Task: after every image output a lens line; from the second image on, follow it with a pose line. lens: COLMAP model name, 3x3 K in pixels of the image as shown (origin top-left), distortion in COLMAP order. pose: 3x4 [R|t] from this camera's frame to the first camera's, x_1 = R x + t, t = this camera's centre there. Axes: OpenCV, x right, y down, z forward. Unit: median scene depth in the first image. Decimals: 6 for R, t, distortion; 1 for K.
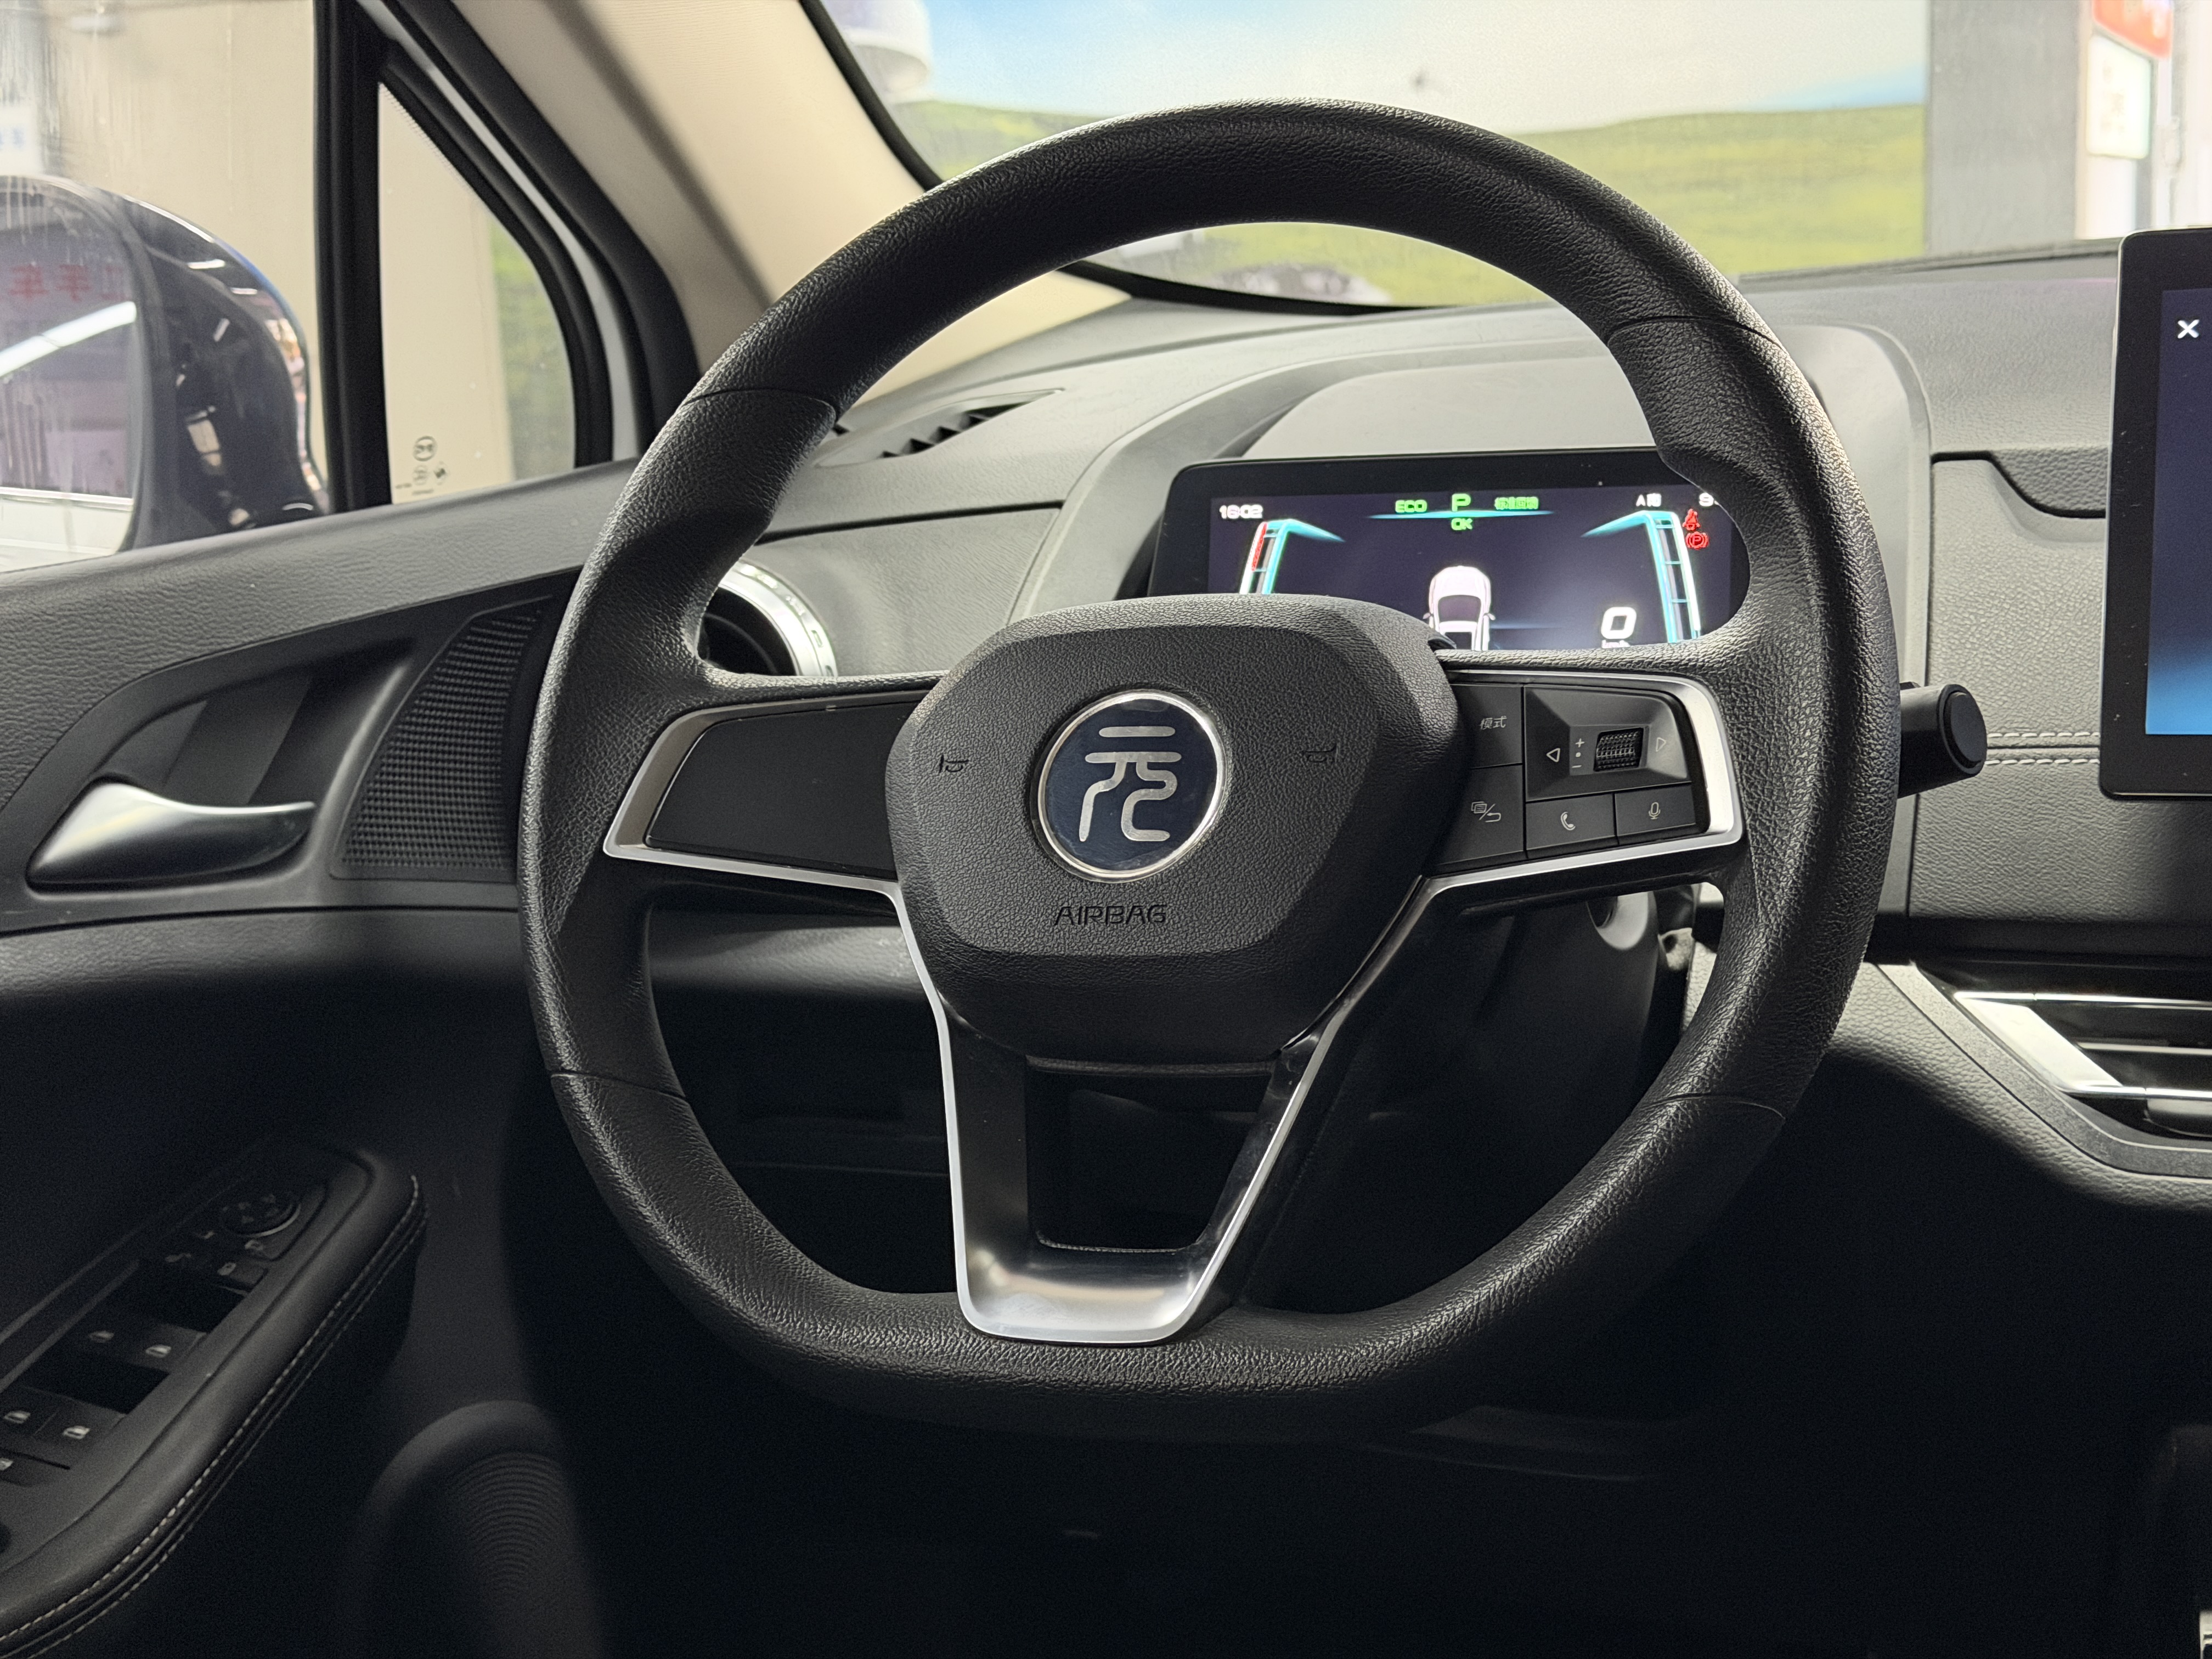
lens RADIAL K [[2990.5, 0, 1138.3], [0, 2990.5, 903.9], [0, 0, 1]] dist [0.124991, 0.000000]
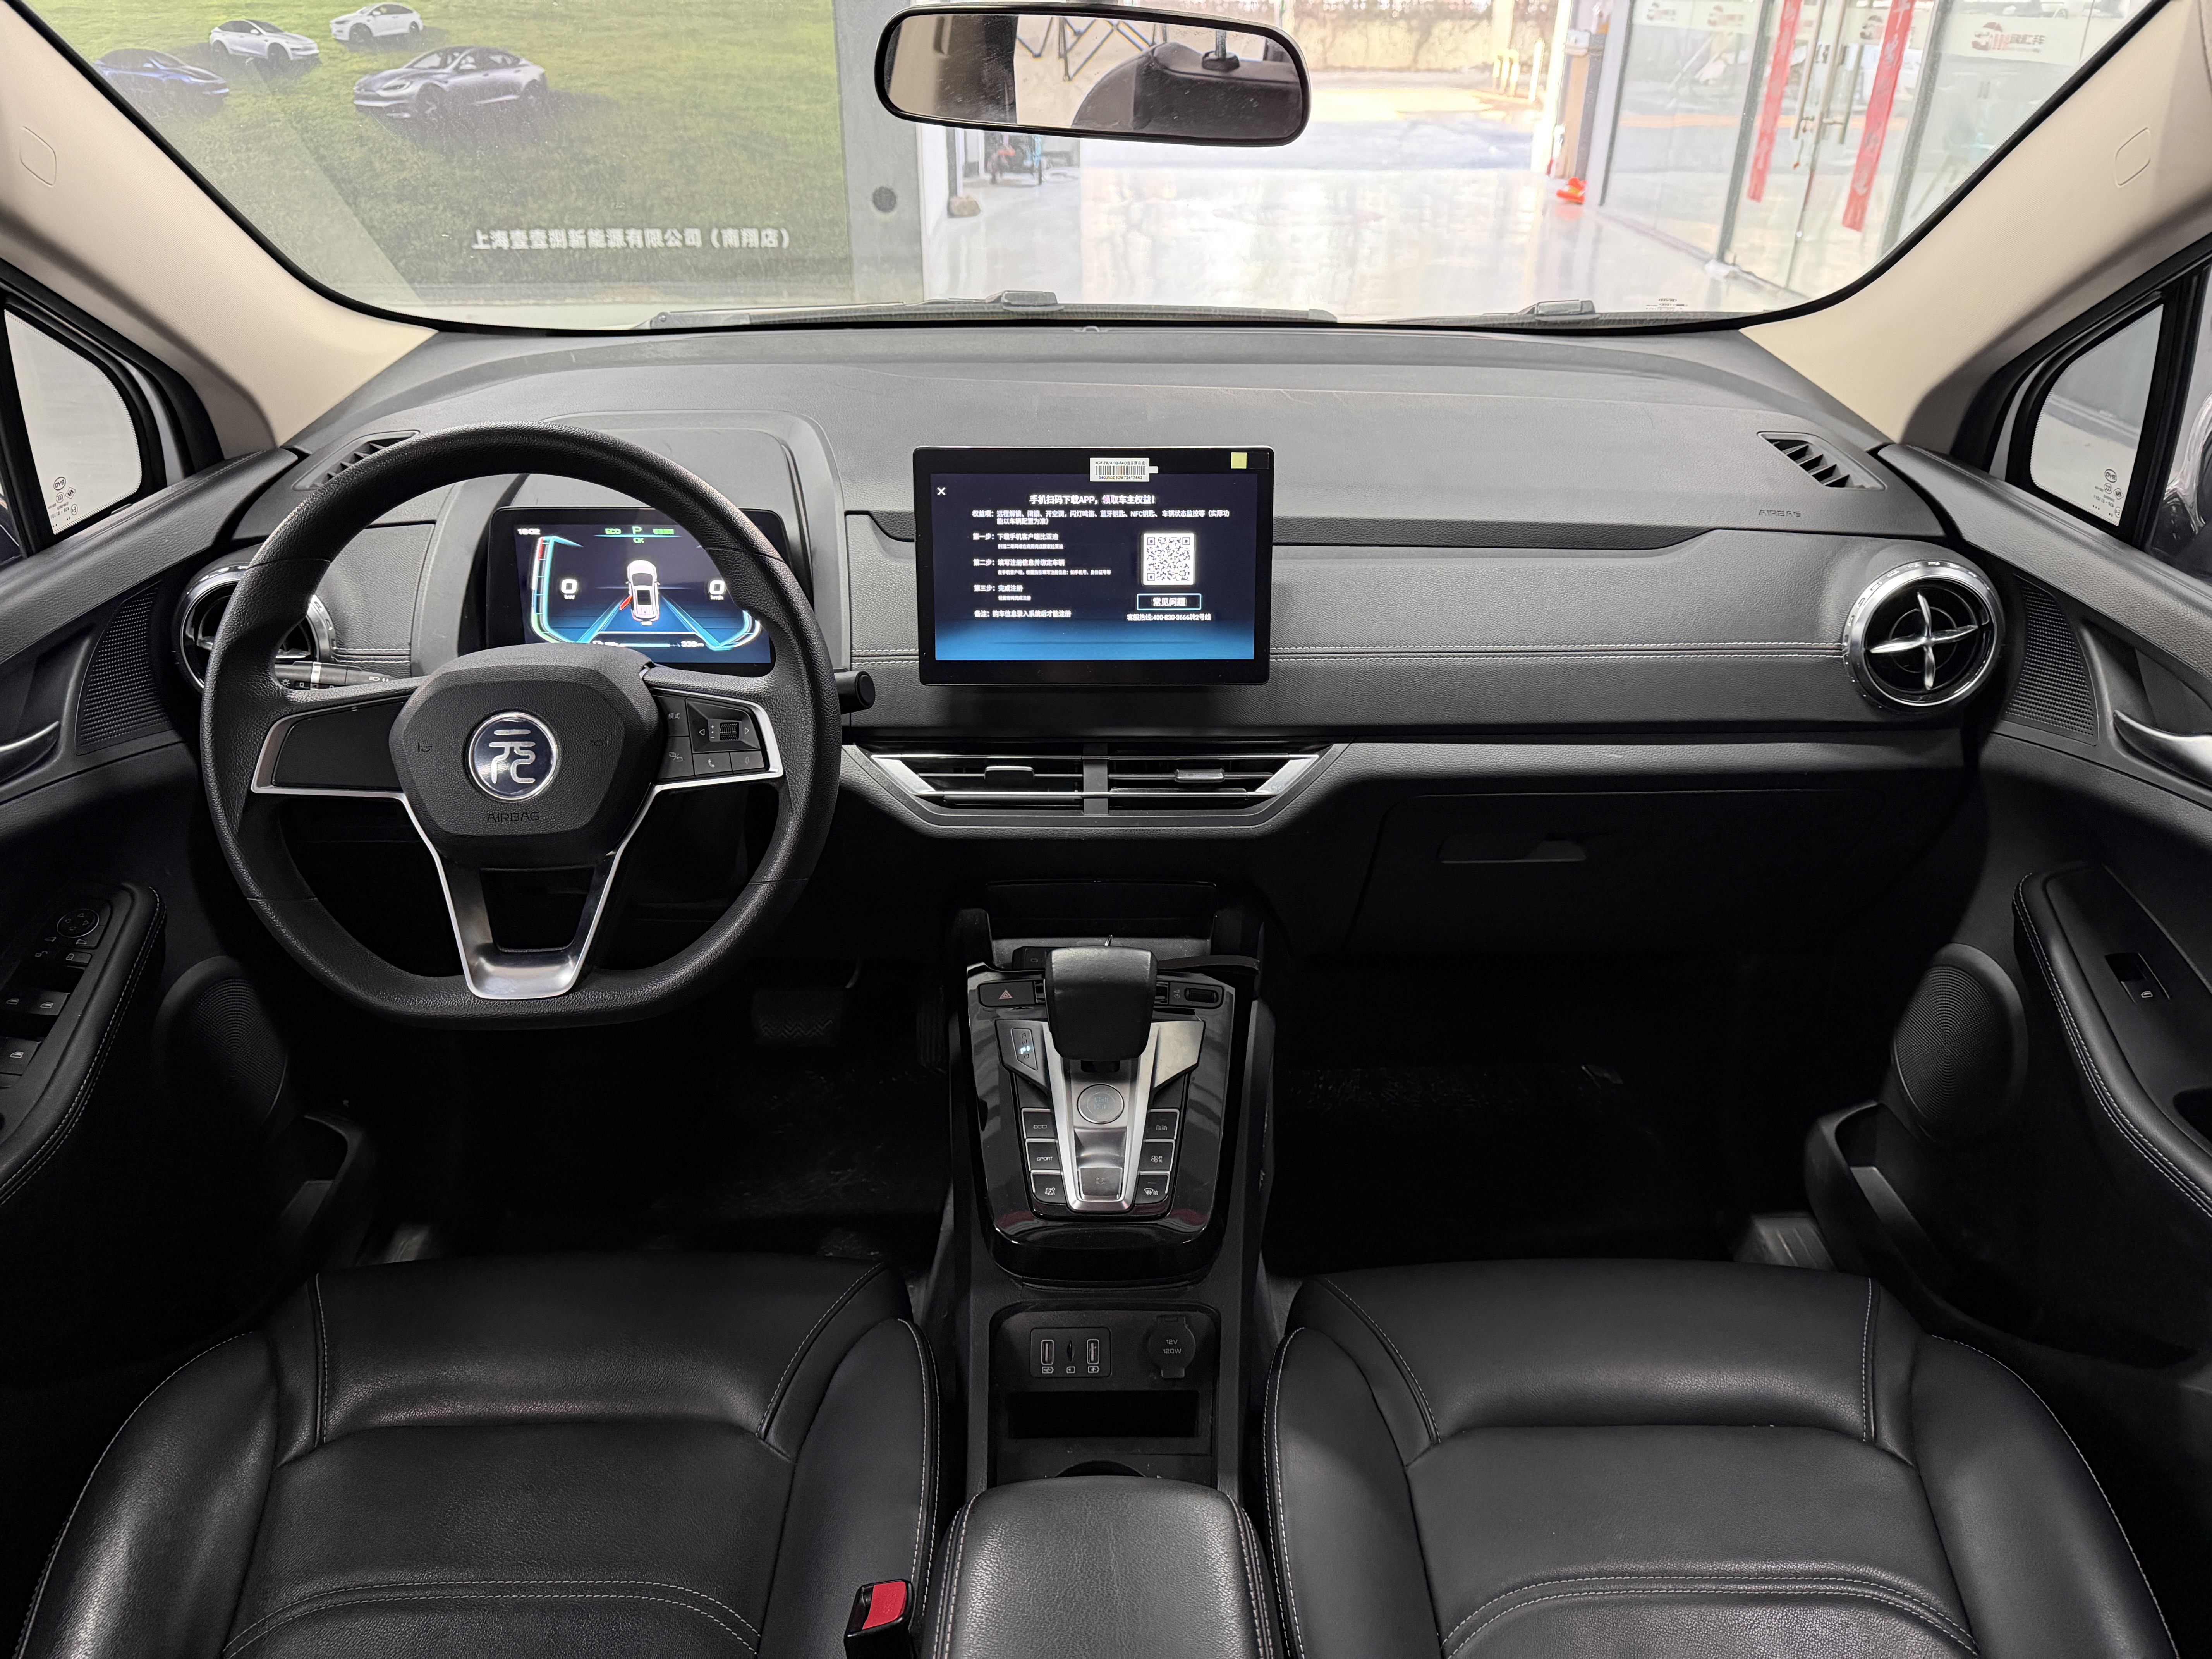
lens RADIAL K [[1530.2, 0, 1084.8], [0, 1530.2, 815.1], [0, 0, 1]] dist [-0.021750, 0.005004]
pose [[0.922701, -0.141374, 0.358658, -0.019202], [0.029449, 0.953463, 0.300068, -0.267107], [-0.384389, -0.266311, 0.883925, -0.159989]]
